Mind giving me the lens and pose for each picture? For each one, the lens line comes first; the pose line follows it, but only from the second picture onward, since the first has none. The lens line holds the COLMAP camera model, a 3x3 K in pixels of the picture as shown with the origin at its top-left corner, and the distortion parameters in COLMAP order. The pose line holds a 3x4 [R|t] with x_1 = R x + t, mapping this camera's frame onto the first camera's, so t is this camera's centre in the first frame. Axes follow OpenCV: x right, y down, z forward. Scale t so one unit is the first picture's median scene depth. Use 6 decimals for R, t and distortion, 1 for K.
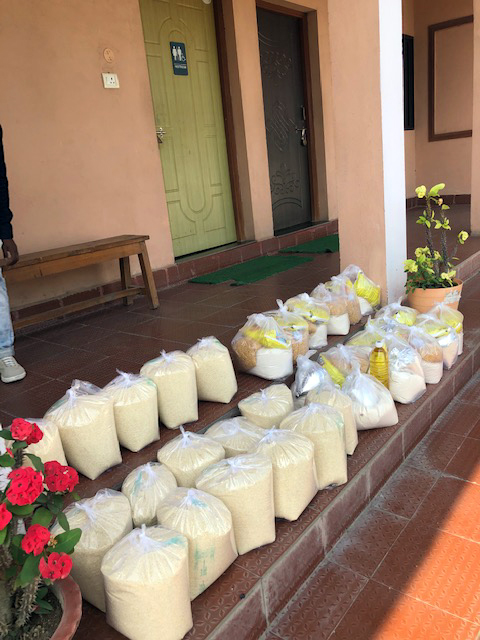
lens RADIAL K [[520.4, 0, 240.0], [0, 520.4, 320.0], [0, 0, 1]] dist [0.002974, 0.005334]
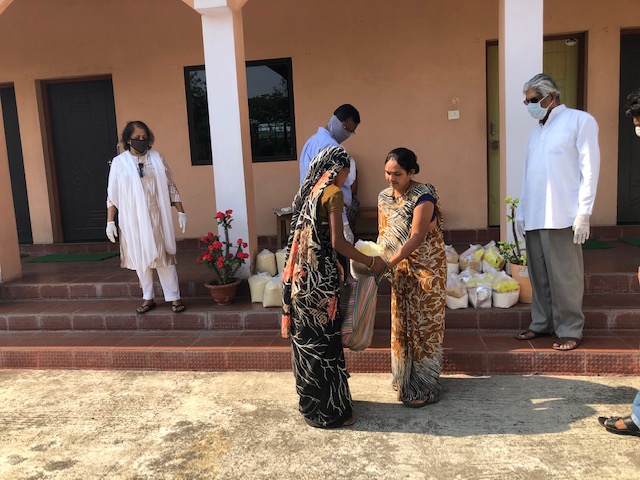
lens RADIAL K [[528.8, 0, 320.0], [0, 528.8, 240.0], [0, 0, 1]] dist [0.006895, -0.004431]
pose [[0.494557, 0.183002, -0.849661, 0.891932], [-0.248085, 0.966635, 0.063795, -0.053775], [0.832987, 0.179238, 0.523456, -0.161570]]
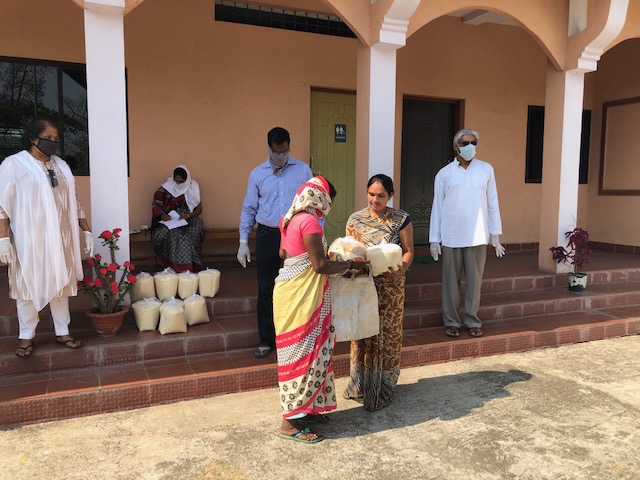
lens RADIAL K [[526.7, 0, 320.0], [0, 526.7, 240.0], [0, 0, 1]] dist [0.005107, 0.007822]
pose [[0.879462, 0.148625, -0.452169, 0.640414], [-0.225681, 0.966630, -0.121222, 0.054243], [0.419064, 0.208656, 0.883656, -0.456160]]
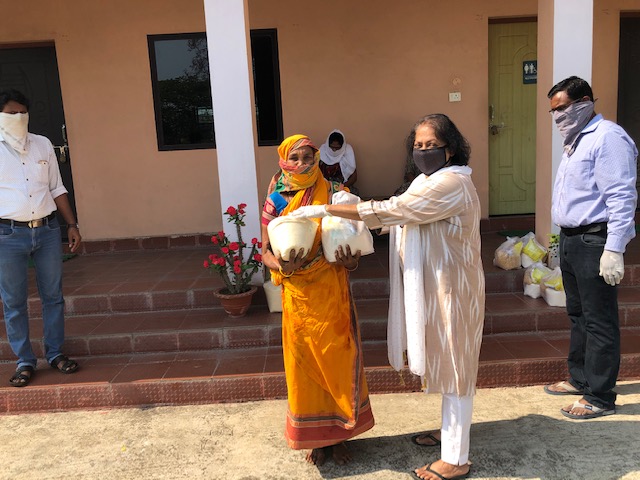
lens RADIAL K [[528.7, 0, 320.0], [0, 528.7, 240.0], [0, 0, 1]] dist [0.006102, -0.006168]
pose [[0.636227, 0.185939, -0.748760, 0.642500], [-0.233075, 0.971499, 0.043206, -0.008010], [0.735453, 0.147028, 0.661432, -0.250689]]
